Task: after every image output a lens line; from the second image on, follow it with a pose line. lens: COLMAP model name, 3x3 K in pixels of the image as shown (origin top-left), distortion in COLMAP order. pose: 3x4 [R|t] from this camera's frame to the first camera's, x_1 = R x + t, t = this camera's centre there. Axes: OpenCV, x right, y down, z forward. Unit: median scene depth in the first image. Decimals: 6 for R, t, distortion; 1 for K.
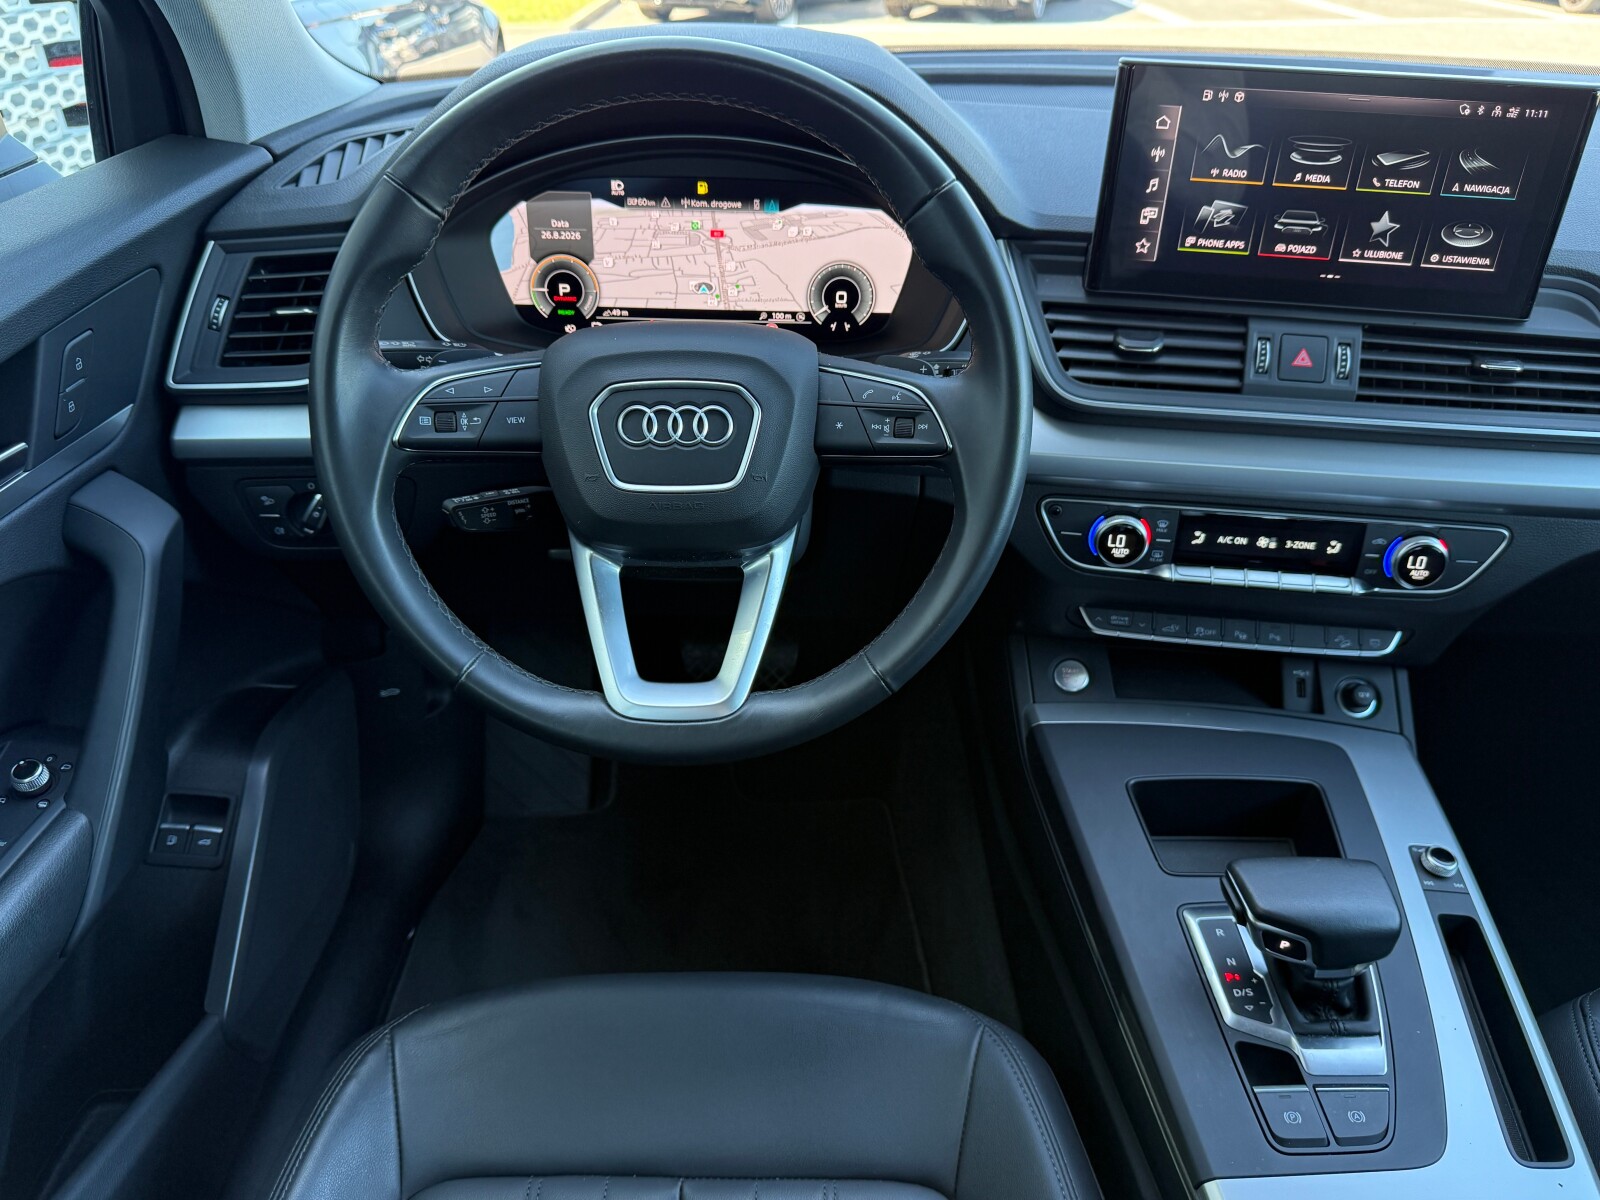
lens RADIAL K [[1175.9, 0, 806.2], [0, 1175.9, 601.7], [0, 0, 1]] dist [0.092880, -0.212527]
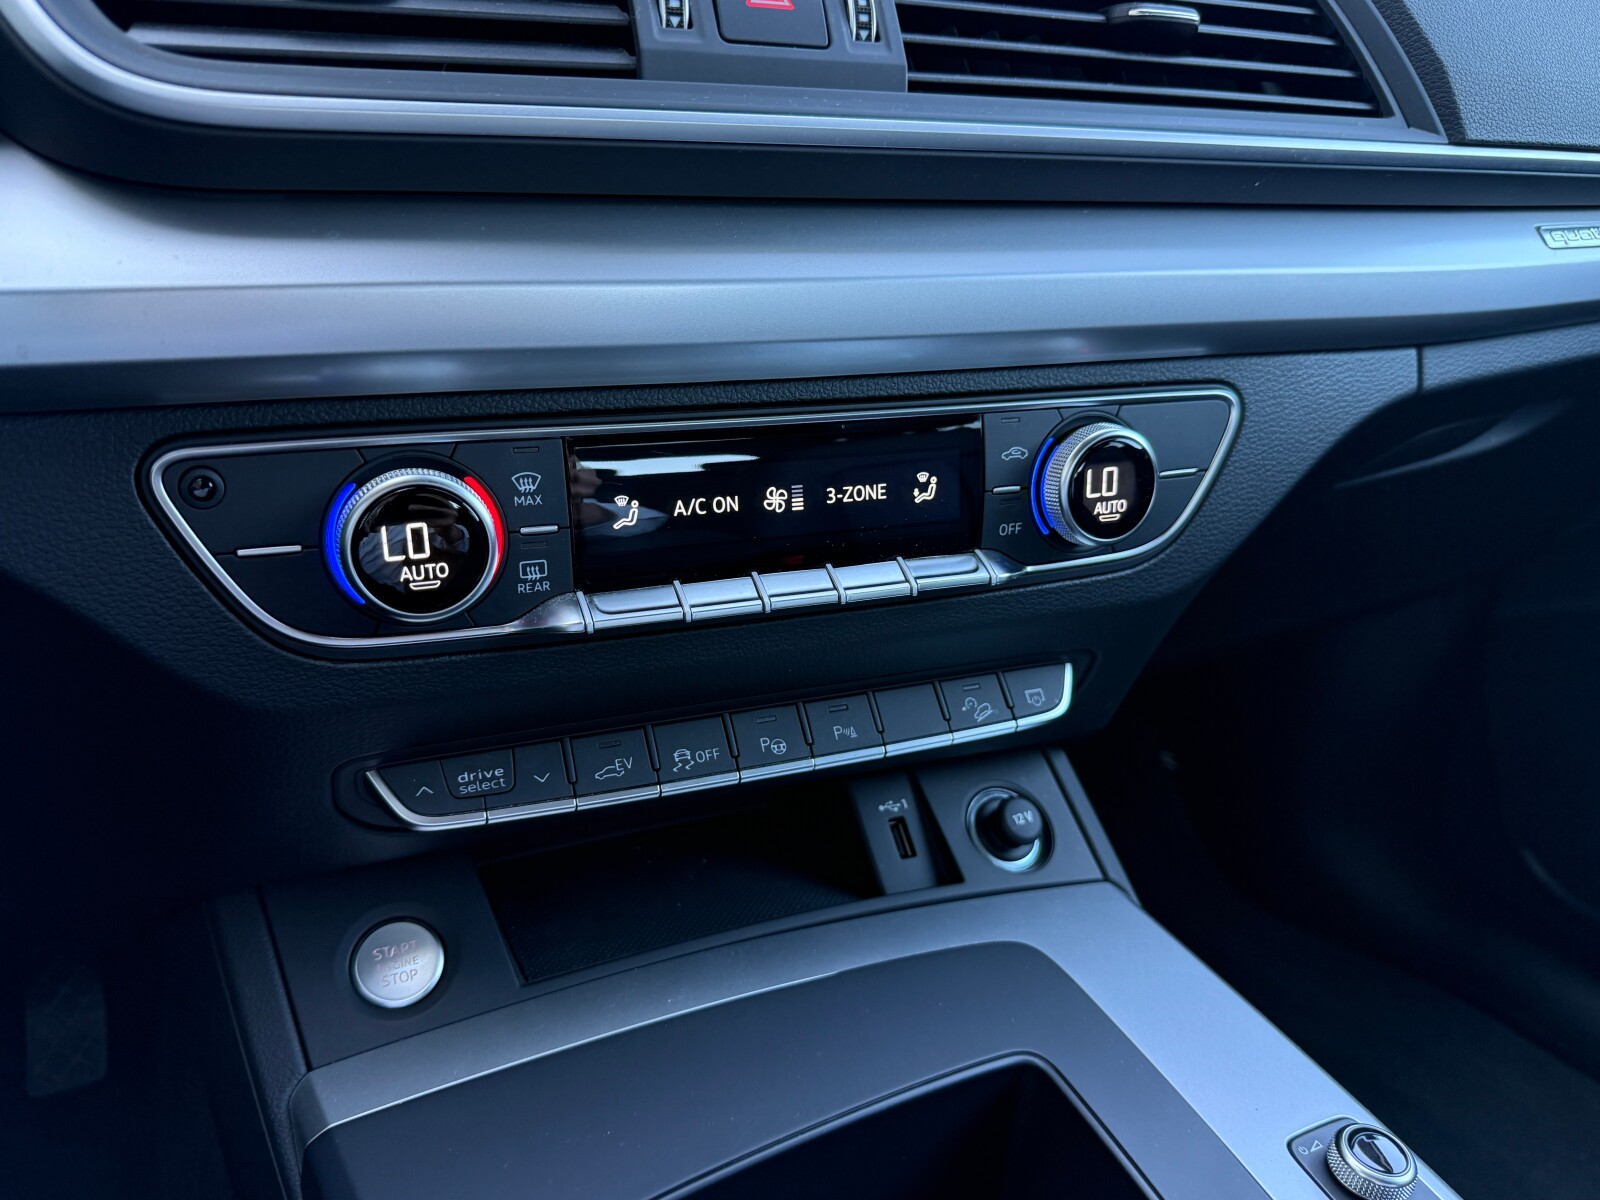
lens RADIAL K [[1154.1, 0, 783.2], [0, 1154.1, 605.1], [0, 0, 1]] dist [0.127650, -0.240214]
pose [[0.873021, -0.162658, 0.459757, 0.213694], [0.249293, 0.959105, -0.134052, 0.040568], [-0.419151, 0.231644, 0.877869, 0.707435]]
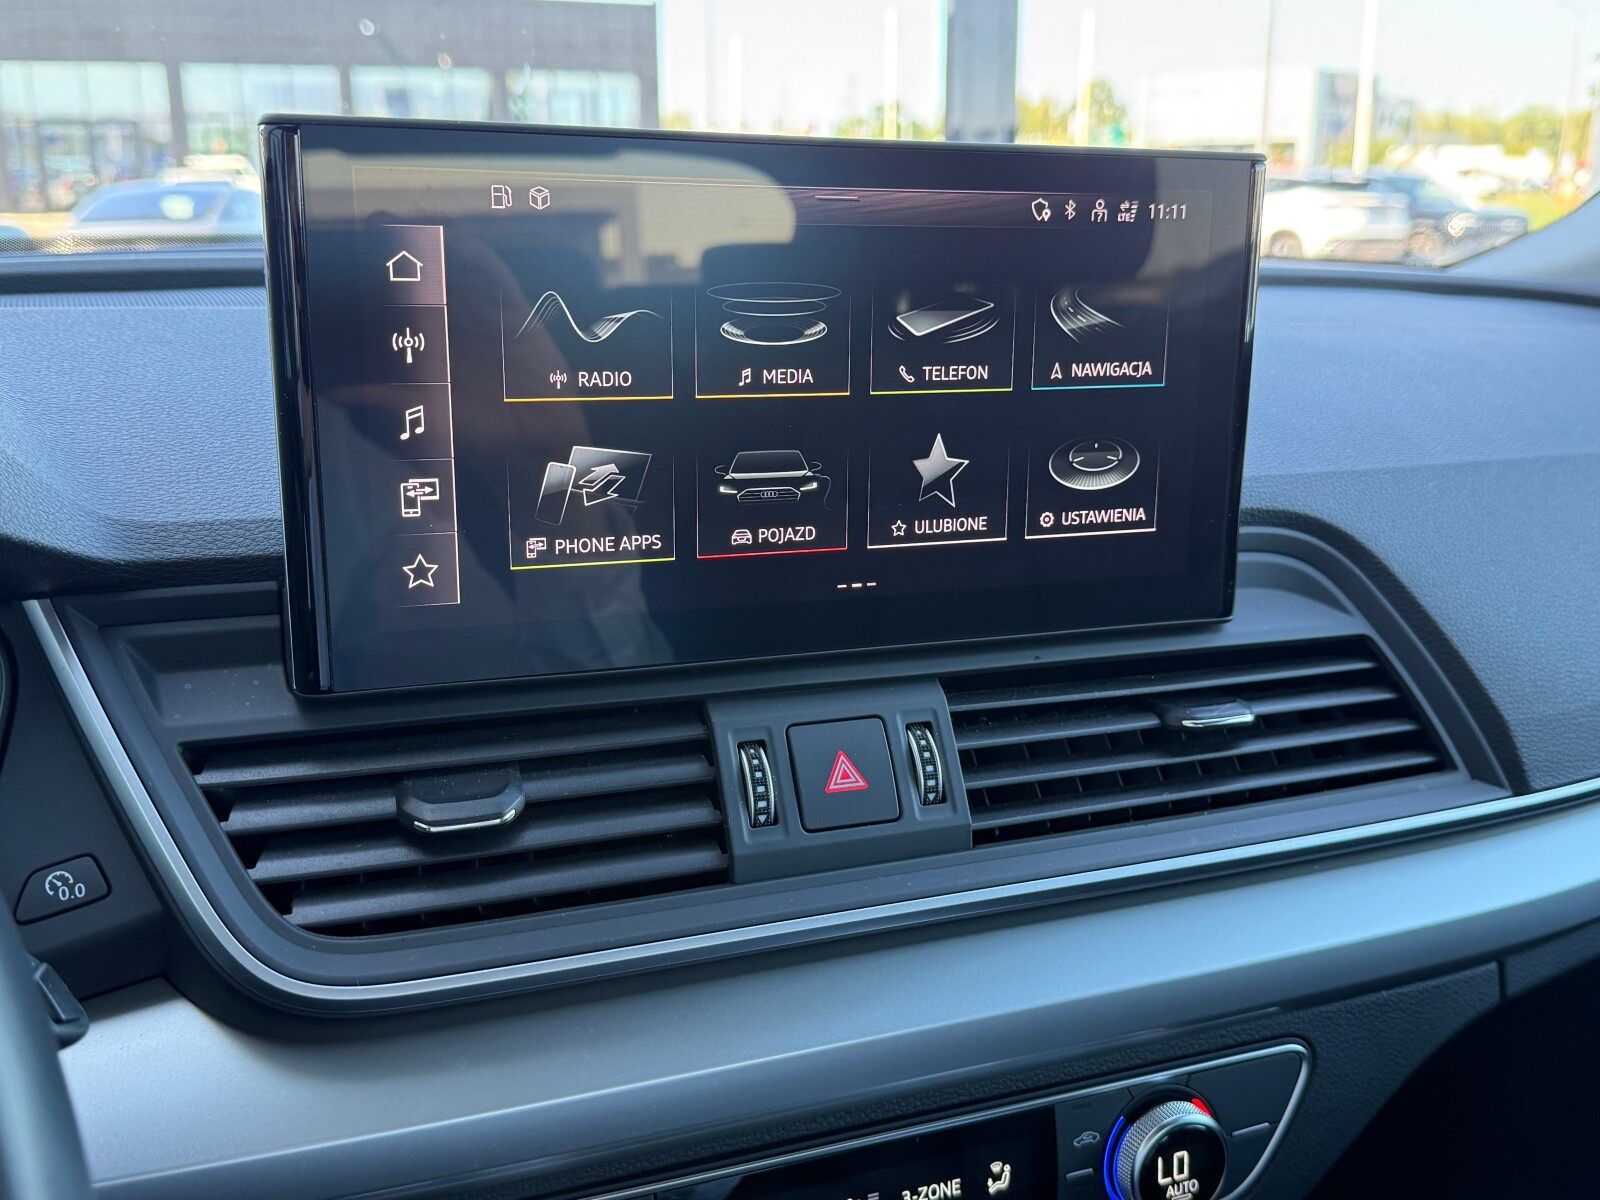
lens RADIAL K [[1535.6, 0, 798.1], [0, 1535.6, 604.8], [0, 0, 1]] dist [0.149869, -0.370994]
pose [[0.879198, -0.126312, 0.459408, 0.155187], [0.250137, 0.943019, -0.219425, -0.144263], [-0.405514, 0.307833, 0.860696, 0.508047]]
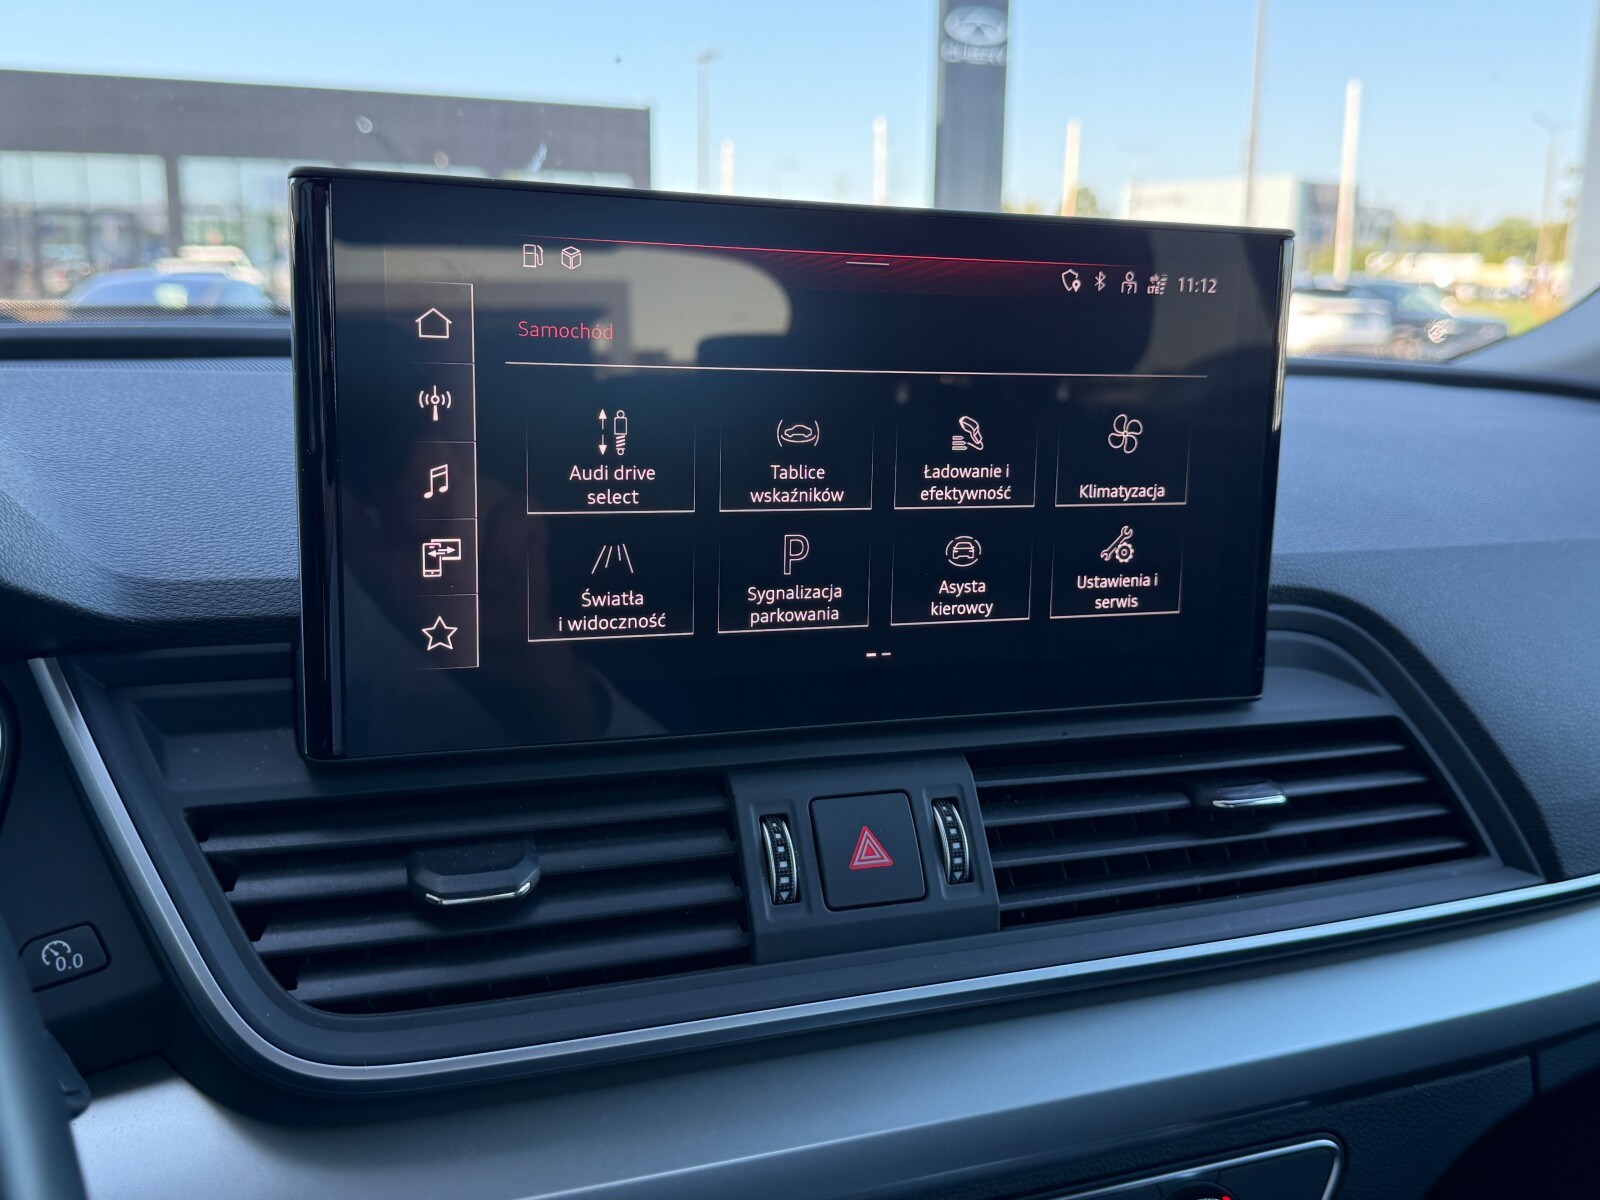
lens RADIAL K [[1537.3, 0, 797.9], [0, 1537.3, 609.1], [0, 0, 1]] dist [0.140539, -0.342638]
pose [[0.875815, -0.088933, 0.474382, 0.147359], [0.241620, 0.931636, -0.271431, -0.142549], [-0.417812, 0.352344, 0.837429, 0.527348]]
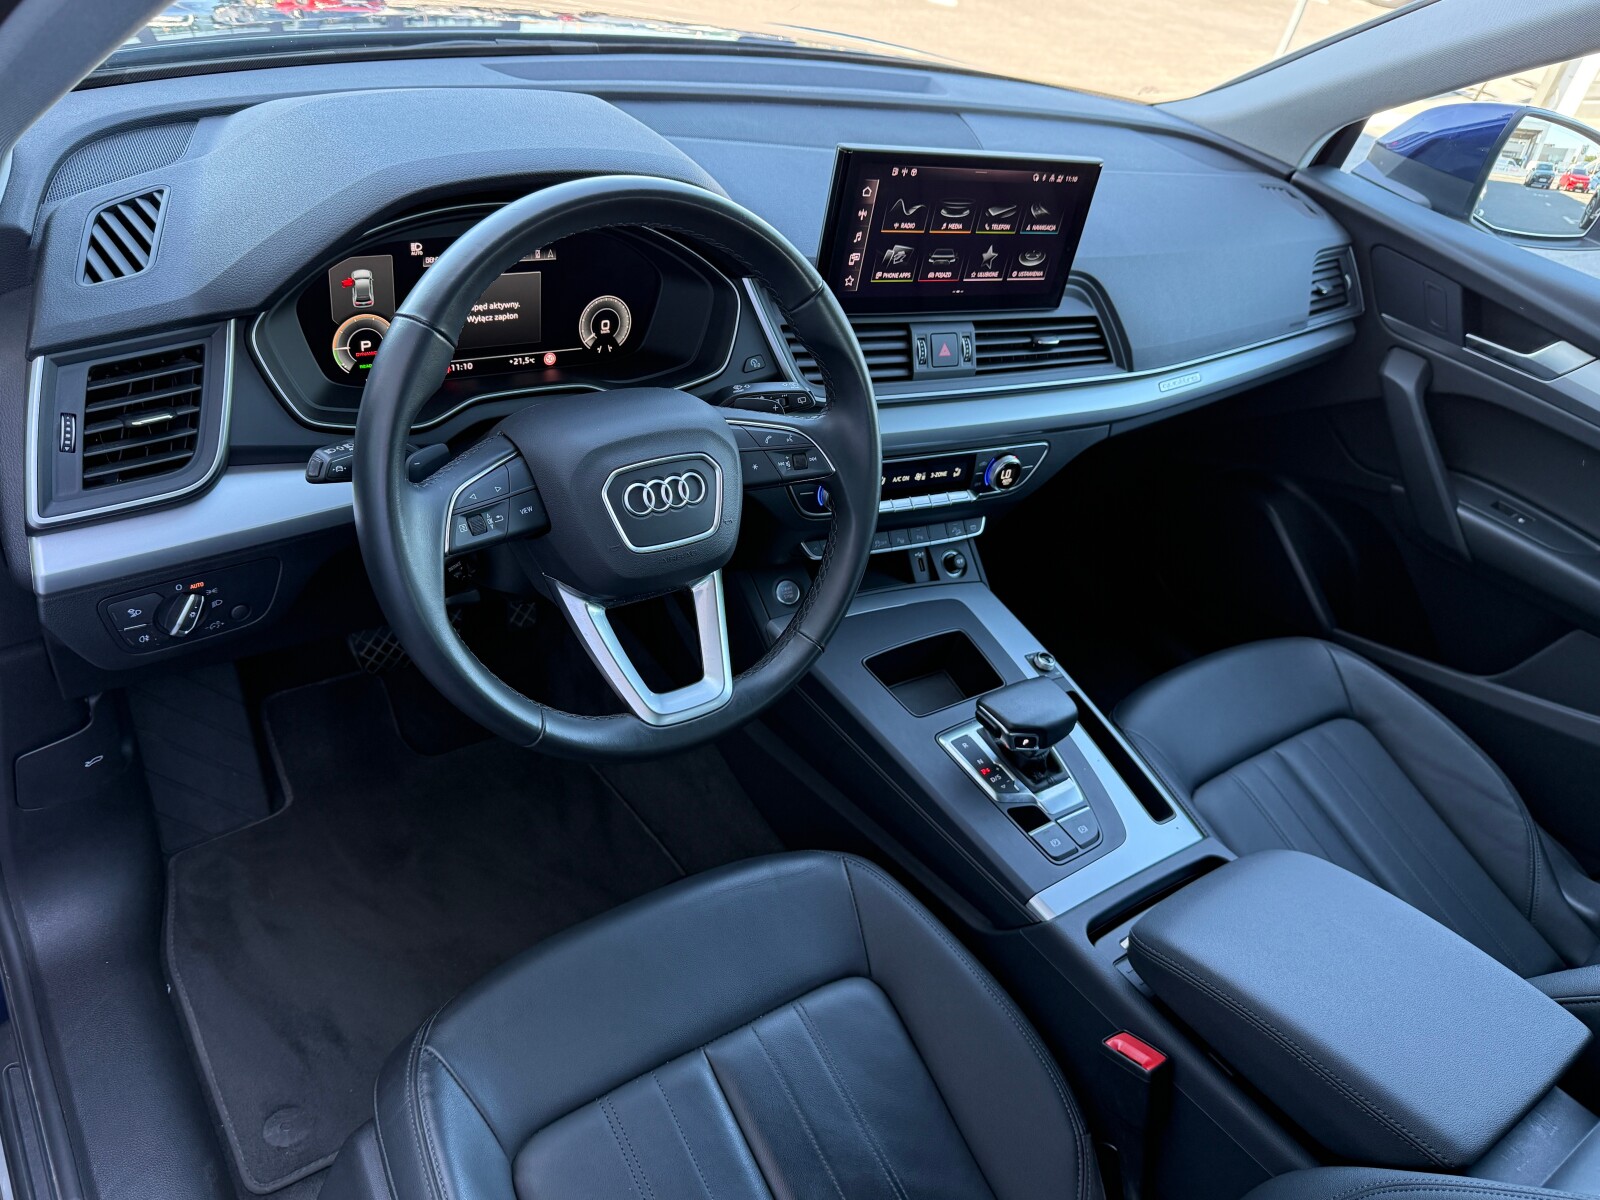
lens RADIAL K [[1154.1, 0, 783.2], [0, 1154.1, 605.1], [0, 0, 1]] dist [0.127650, -0.240214]
pose [[0.815834, -0.231786, 0.529802, -0.557462], [0.152906, 0.970015, 0.188919, -0.200885], [-0.557705, -0.073116, 0.826813, -0.076666]]
